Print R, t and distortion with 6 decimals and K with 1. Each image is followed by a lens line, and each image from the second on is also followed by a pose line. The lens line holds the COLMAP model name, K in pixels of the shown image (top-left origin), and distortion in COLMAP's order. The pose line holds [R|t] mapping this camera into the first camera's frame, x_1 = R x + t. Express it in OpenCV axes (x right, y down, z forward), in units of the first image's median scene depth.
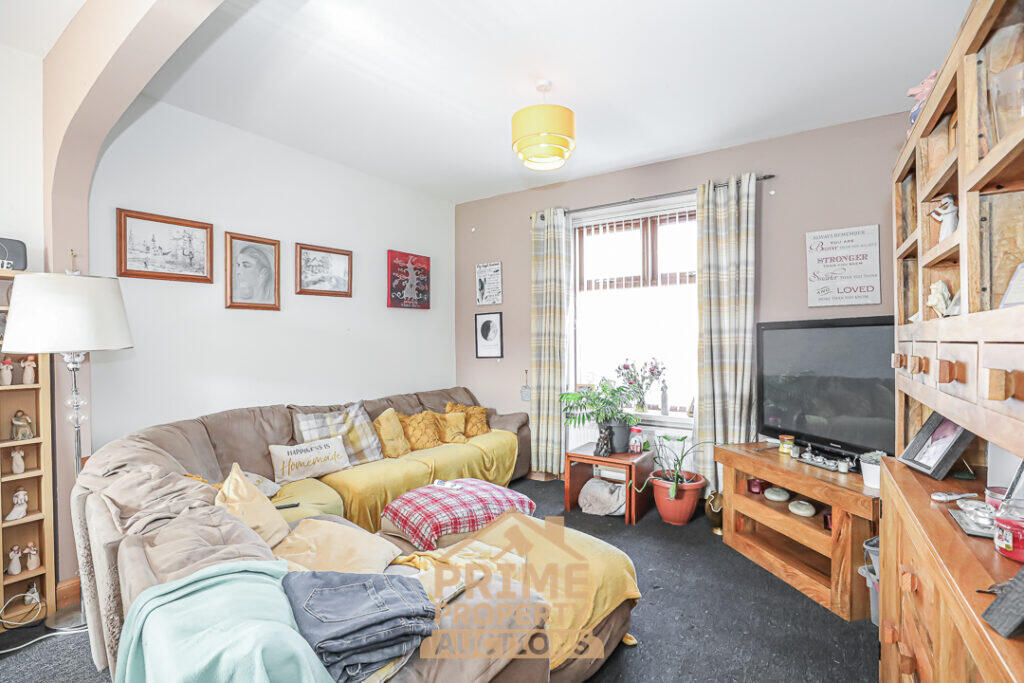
lens RADIAL K [[467.4, 0, 515.2], [0, 467.4, 343.7], [0, 0, 1]] dist [-0.028068, 0.000606]
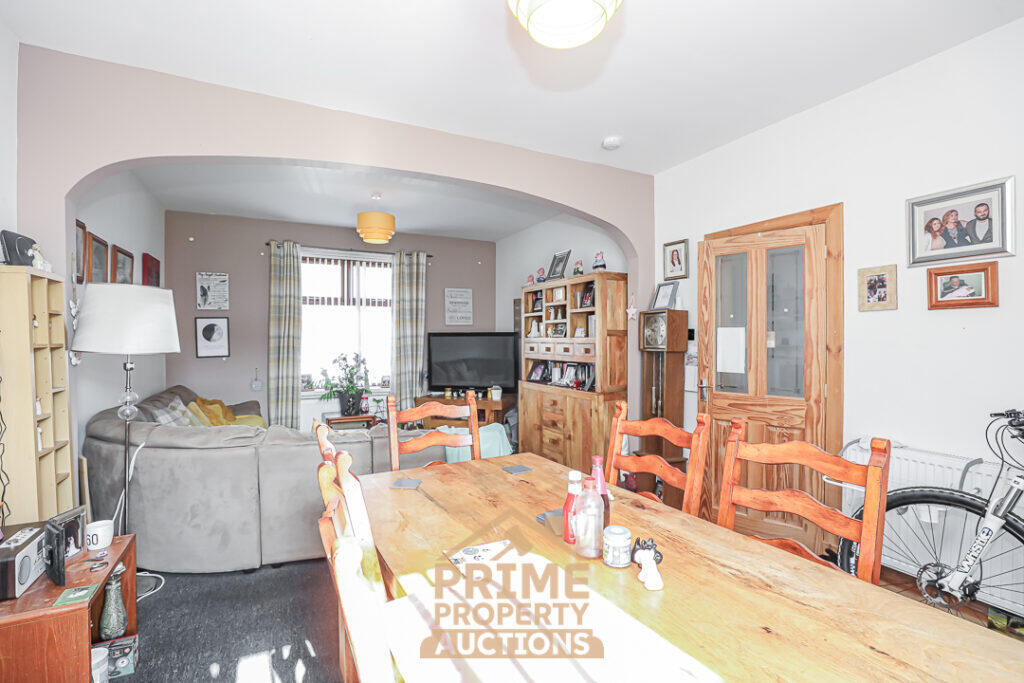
lens RADIAL K [[467.4, 0, 515.2], [0, 467.4, 343.7], [0, 0, 1]] dist [-0.028068, 0.000606]
pose [[0.489360, -0.005149, 0.872067, -0.906865], [0.003929, 0.999985, 0.003700, -0.004957], [-0.872073, 0.001616, 0.489373, -0.236344]]
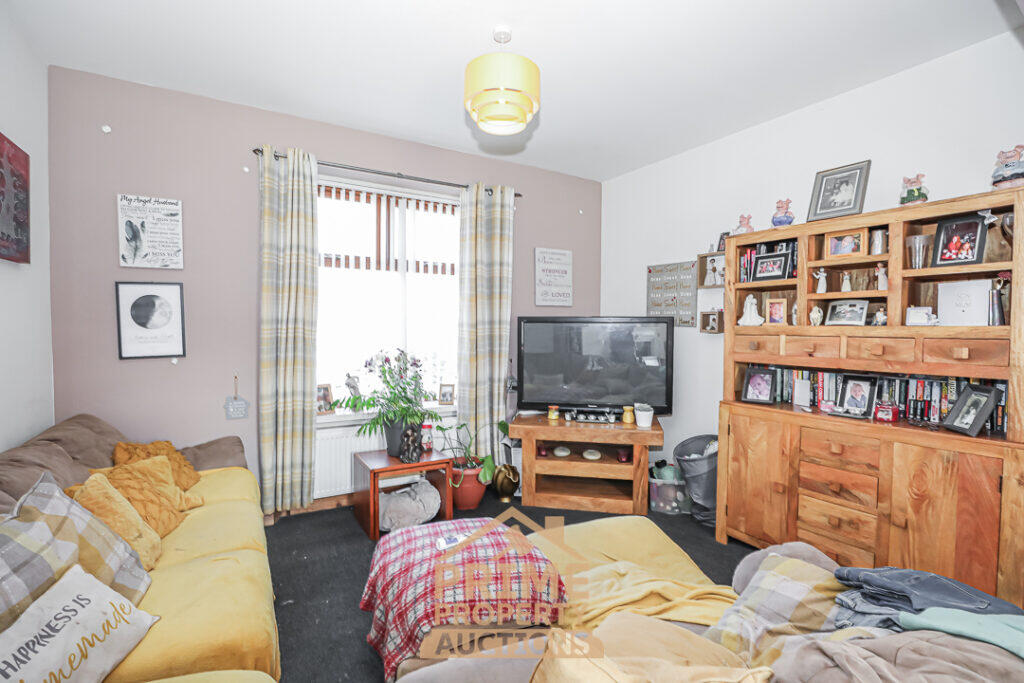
lens RADIAL K [[467.4, 0, 515.2], [0, 467.4, 343.7], [0, 0, 1]] dist [-0.028068, 0.000606]
pose [[0.425111, -0.023636, 0.904833, -0.527090], [-0.003052, 0.999616, 0.027546, -0.007481], [-0.905136, -0.014471, 0.424875, 0.456277]]
